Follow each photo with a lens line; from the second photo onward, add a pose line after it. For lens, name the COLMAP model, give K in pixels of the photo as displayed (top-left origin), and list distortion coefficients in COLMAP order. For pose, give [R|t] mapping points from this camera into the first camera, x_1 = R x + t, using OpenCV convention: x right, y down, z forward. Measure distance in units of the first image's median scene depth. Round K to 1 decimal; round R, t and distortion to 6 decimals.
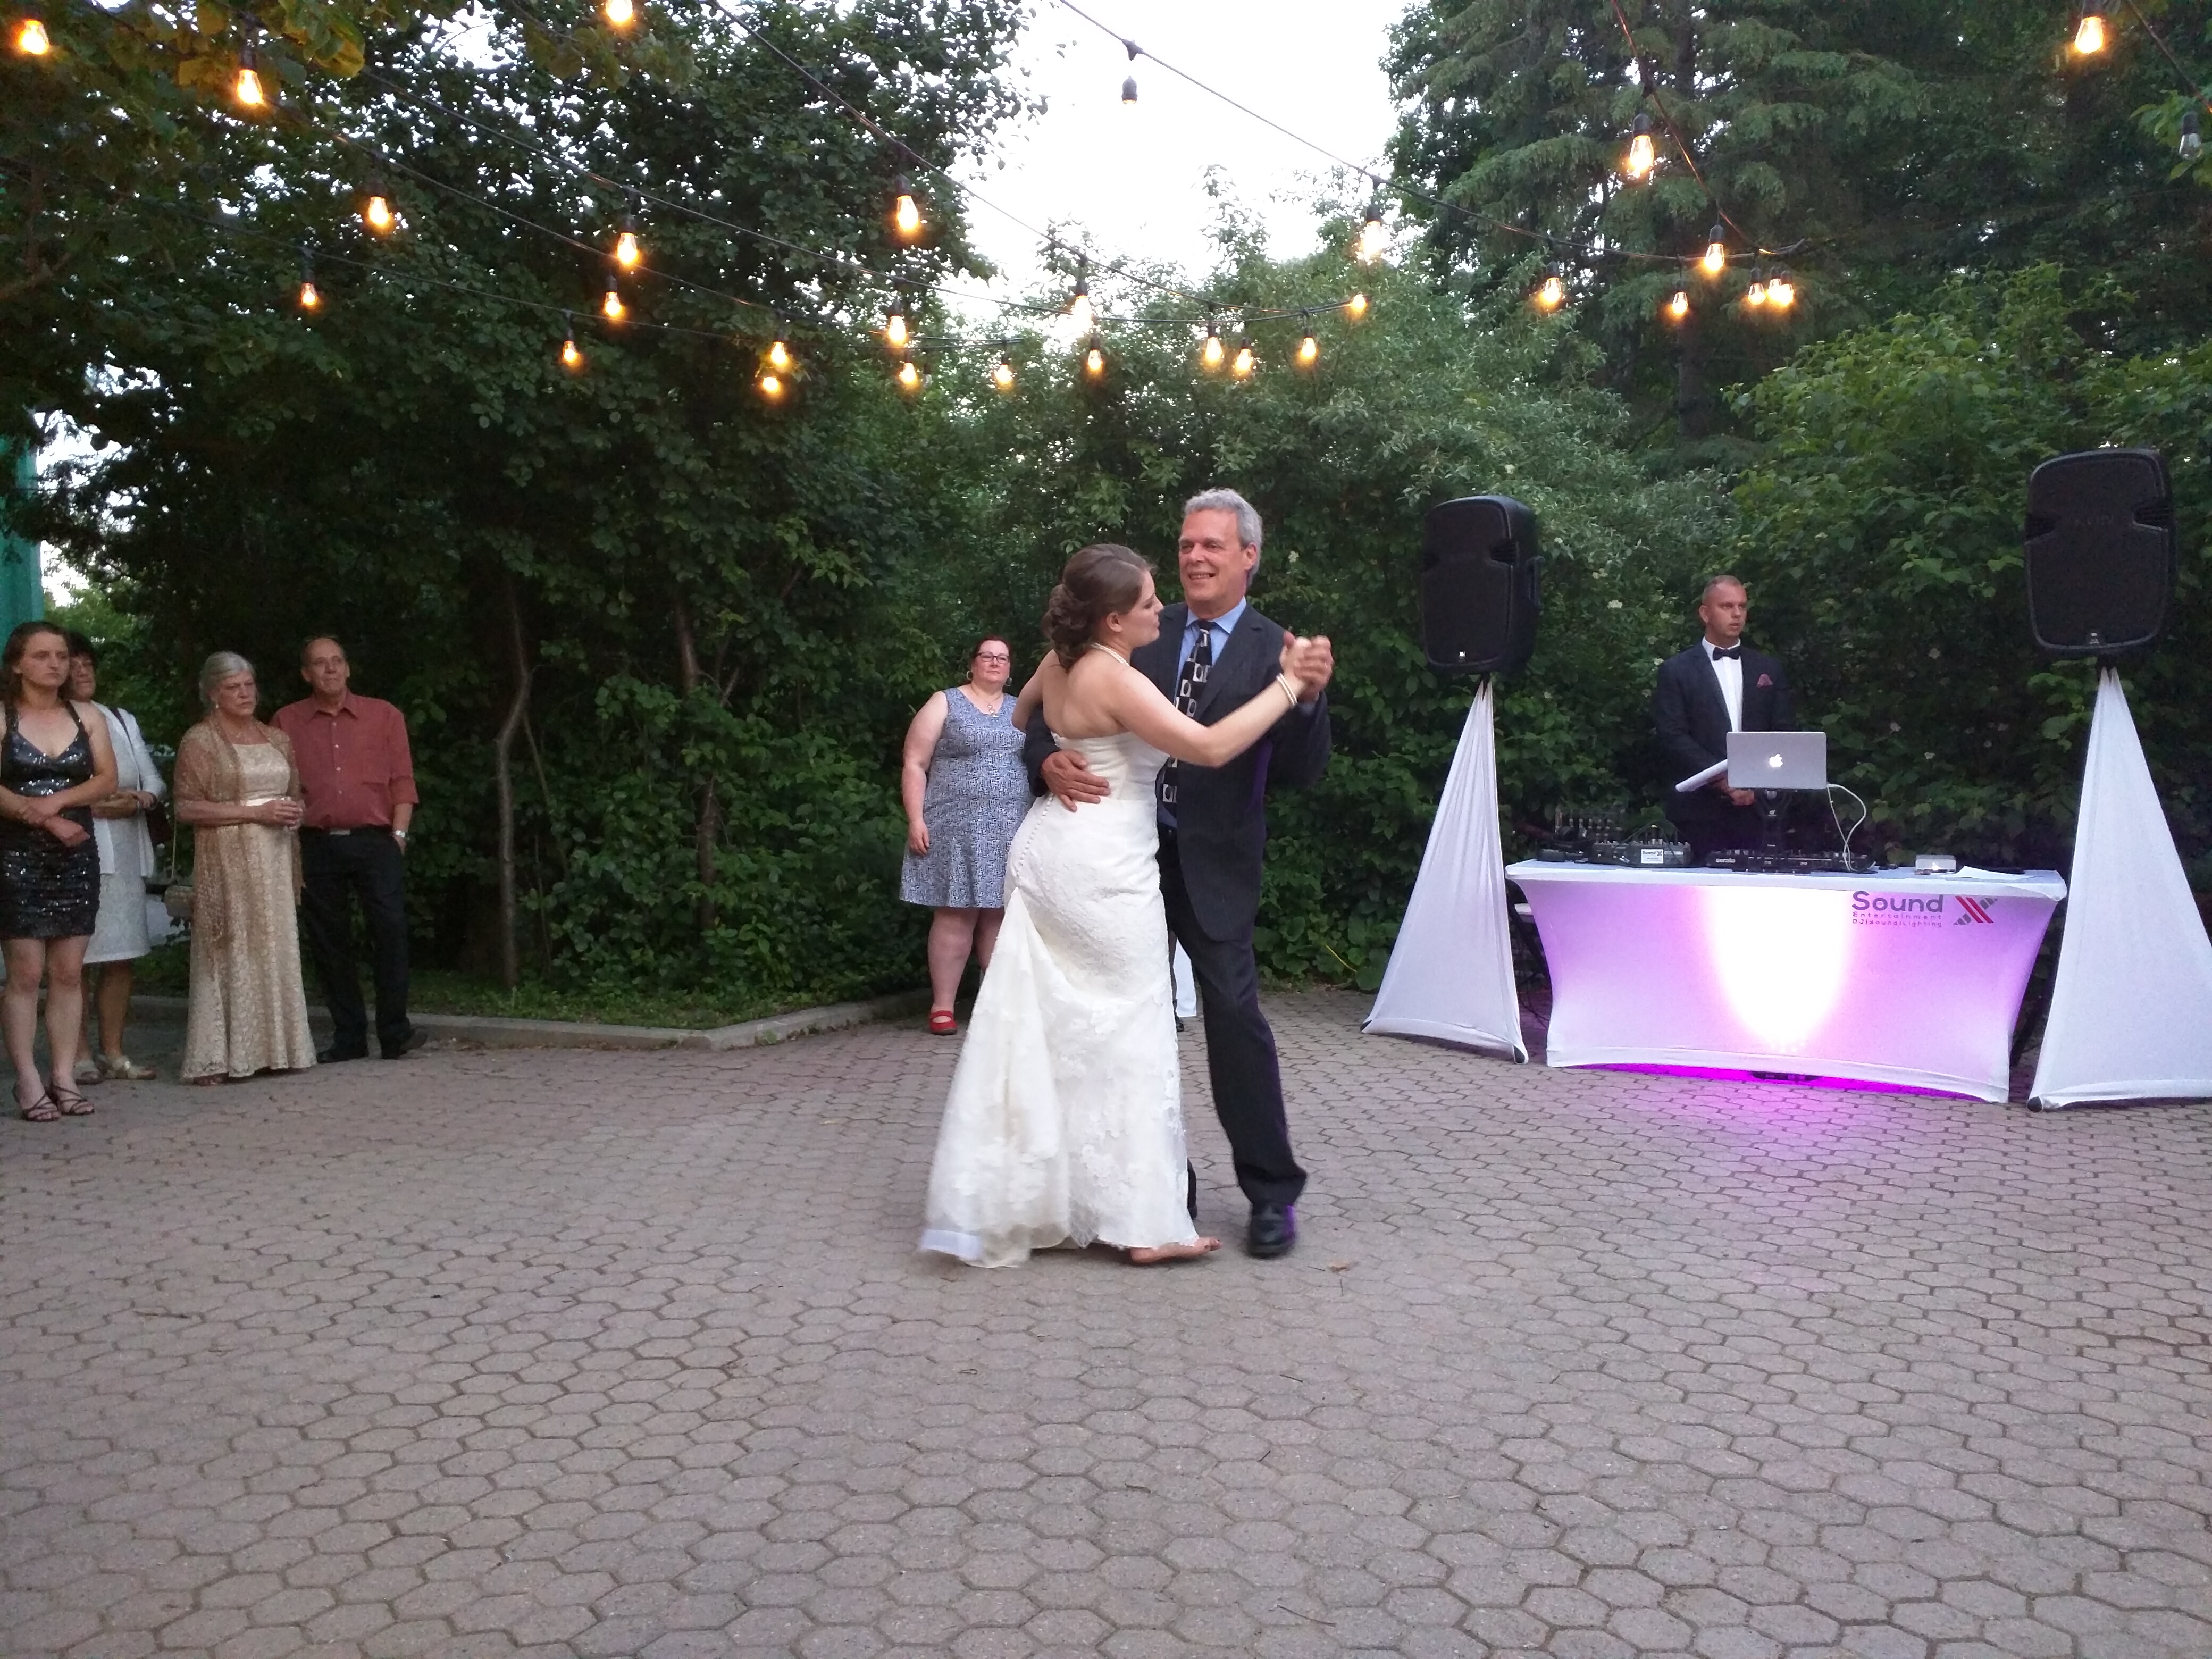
lens RADIAL K [[1772.5, 0, 1104.5], [0, 1772.5, 821.1], [0, 0, 1]] dist [0.055217, -0.057259]
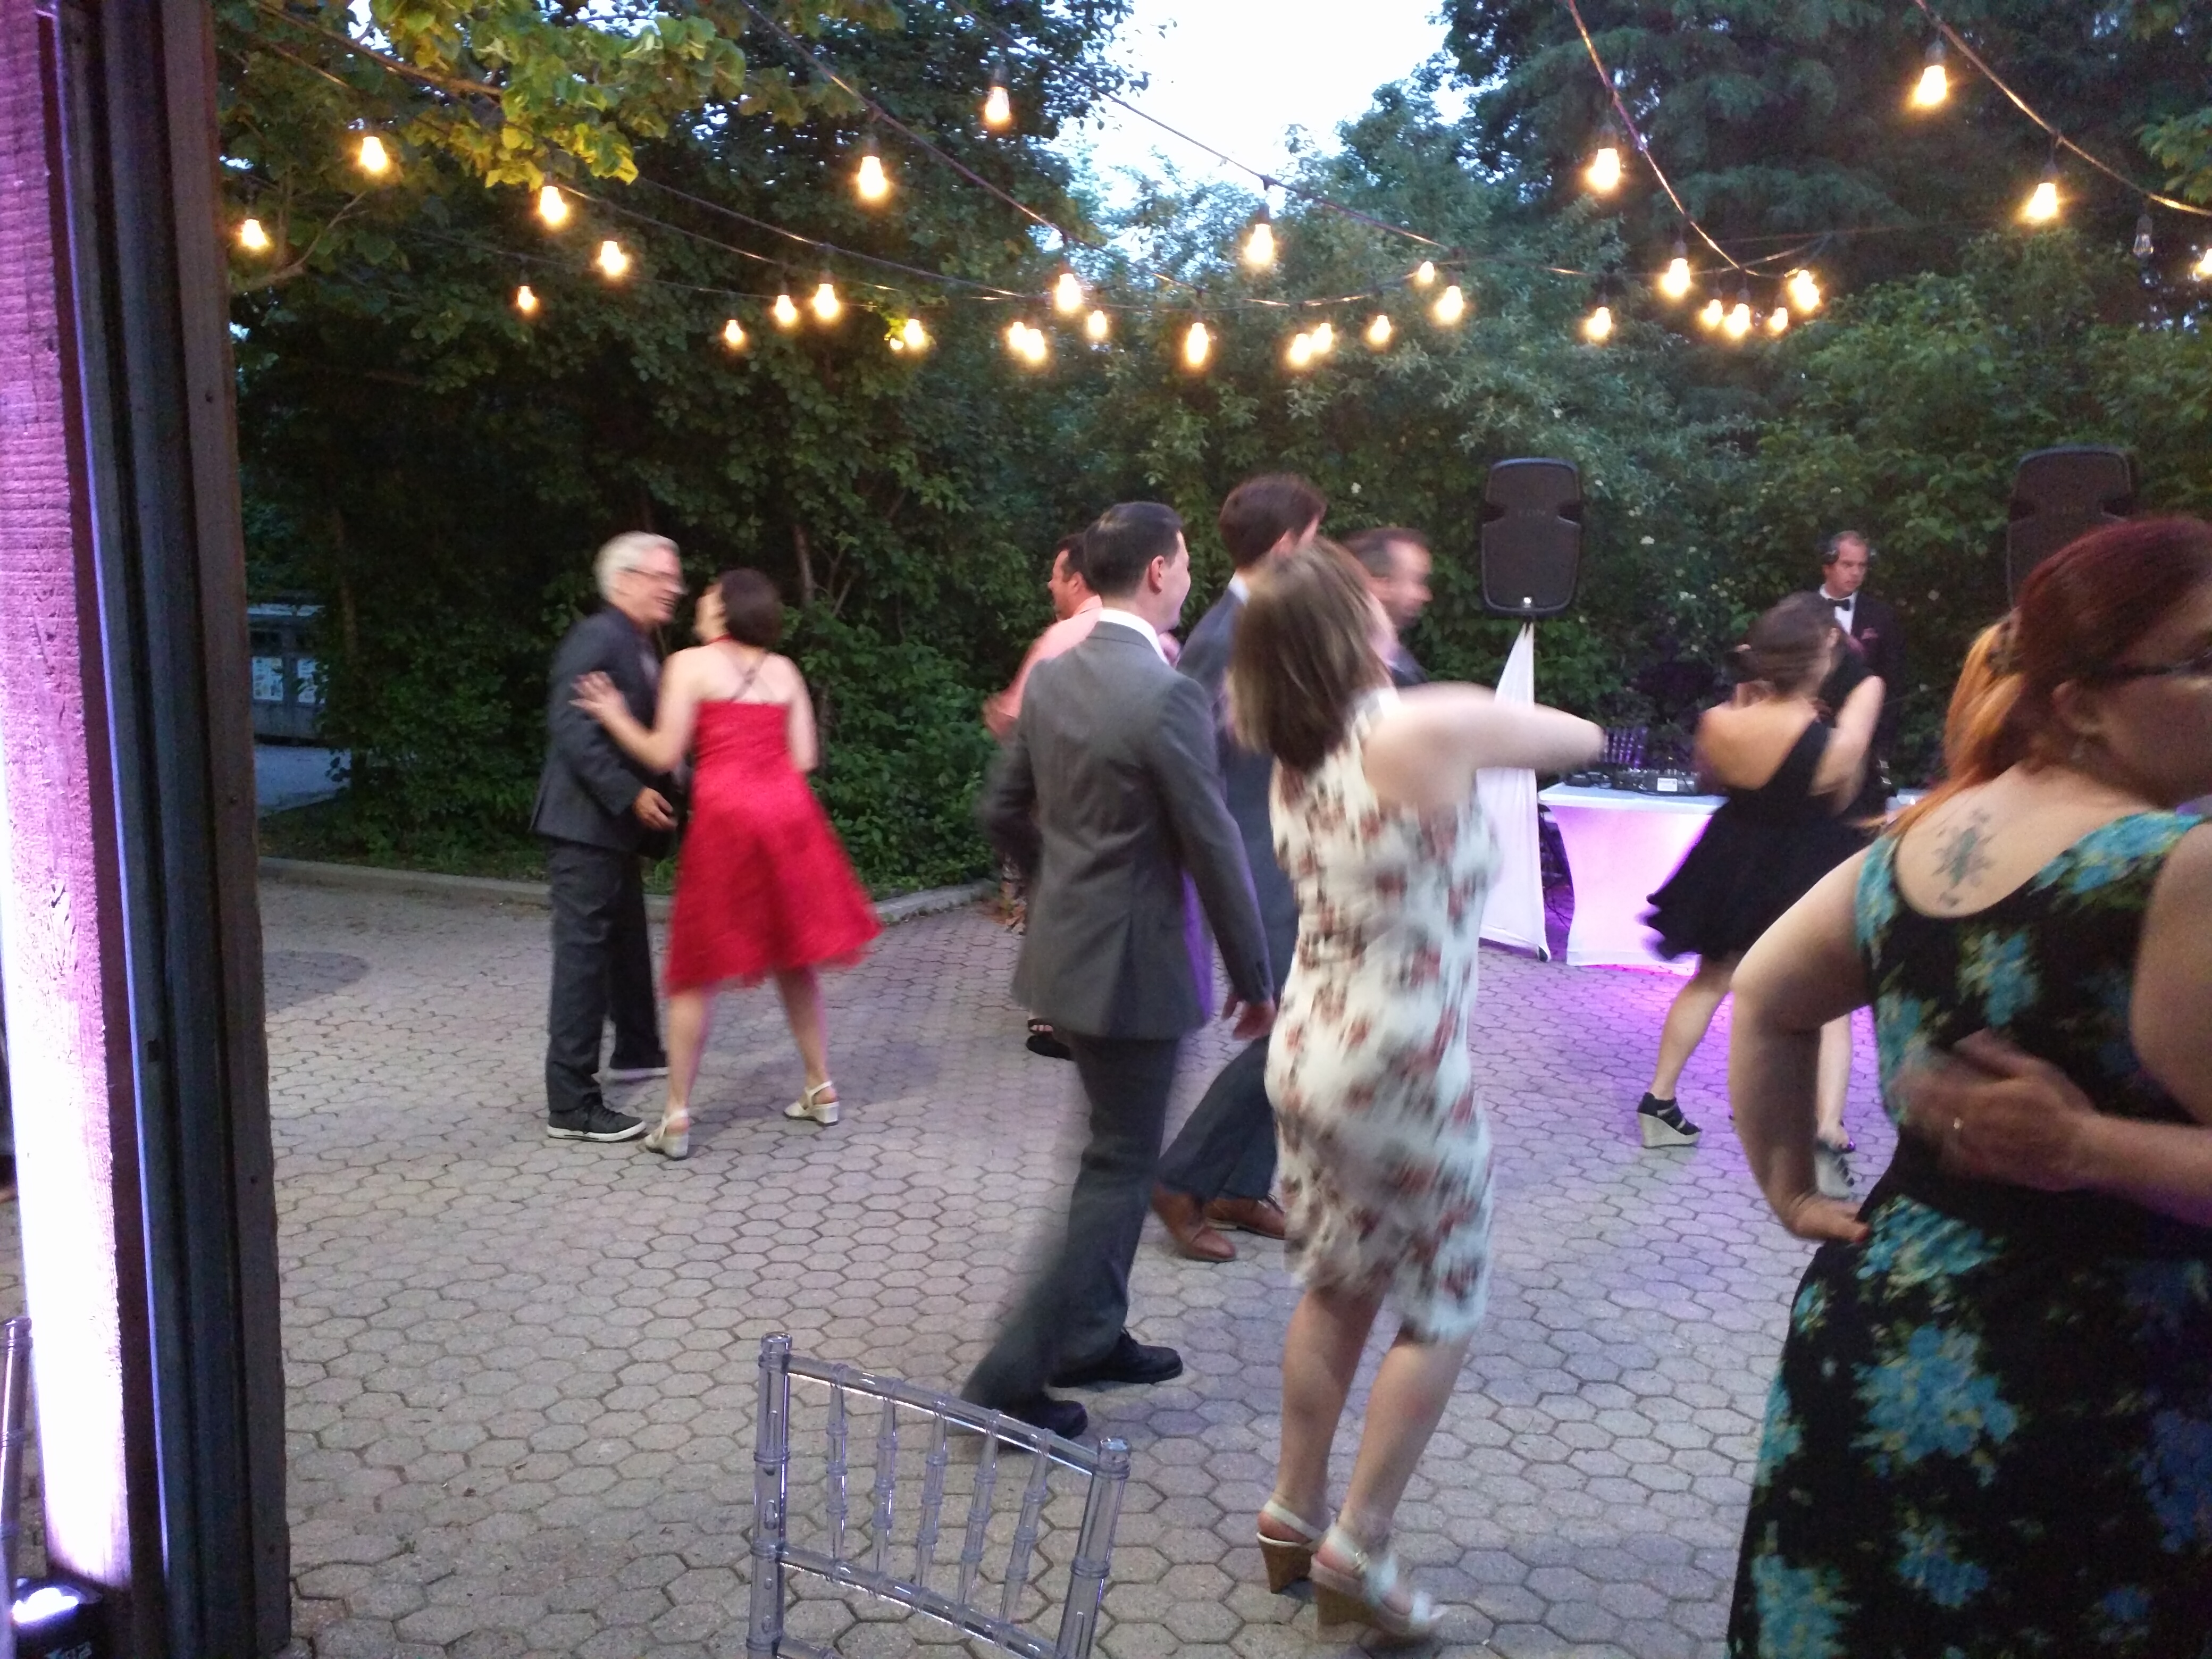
lens RADIAL K [[1777.8, 0, 1106.0], [0, 1777.8, 829.5], [0, 0, 1]] dist [0.049493, -0.047701]
pose [[0.999754, 0.019995, -0.009638, -0.035321], [-0.018895, 0.994484, 0.103172, -0.053873], [0.011648, -0.102964, 0.994617, -0.126694]]
